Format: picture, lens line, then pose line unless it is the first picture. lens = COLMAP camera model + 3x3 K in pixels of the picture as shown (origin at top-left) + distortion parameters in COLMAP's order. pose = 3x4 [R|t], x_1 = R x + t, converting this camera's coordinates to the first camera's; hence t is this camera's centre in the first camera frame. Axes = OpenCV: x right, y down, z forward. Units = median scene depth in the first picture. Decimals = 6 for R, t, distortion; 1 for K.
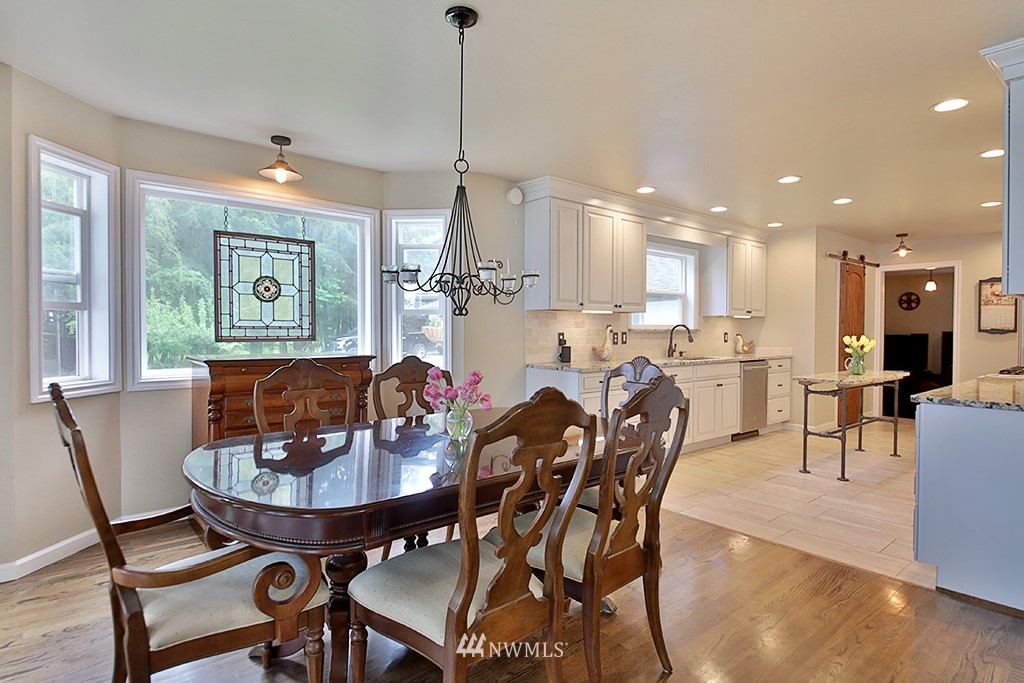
lens RADIAL K [[536.4, 0, 512.0], [0, 536.4, 341.5], [0, 0, 1]] dist [0.001661, -0.001055]
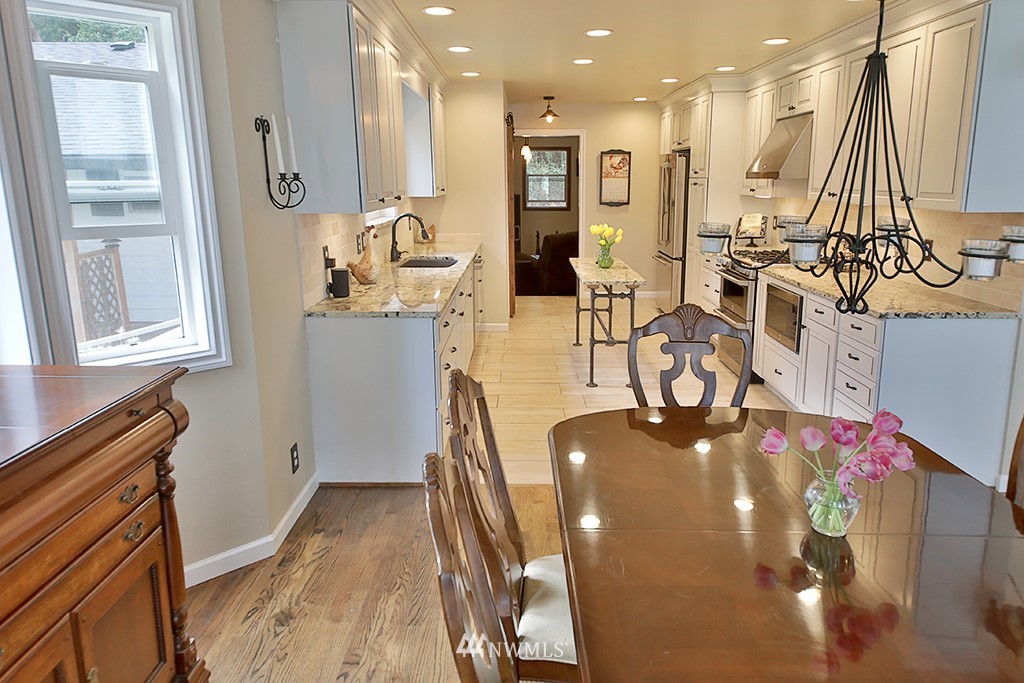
lens RADIAL K [[689.3, 0, 512.0], [0, 689.3, 341.5], [0, 0, 1]] dist [0.057347, 0.000058]
pose [[0.703190, -0.168103, 0.690844, -0.417895], [0.029425, 0.977696, 0.207952, -0.089218], [-0.710393, -0.125901, 0.692452, 0.385369]]
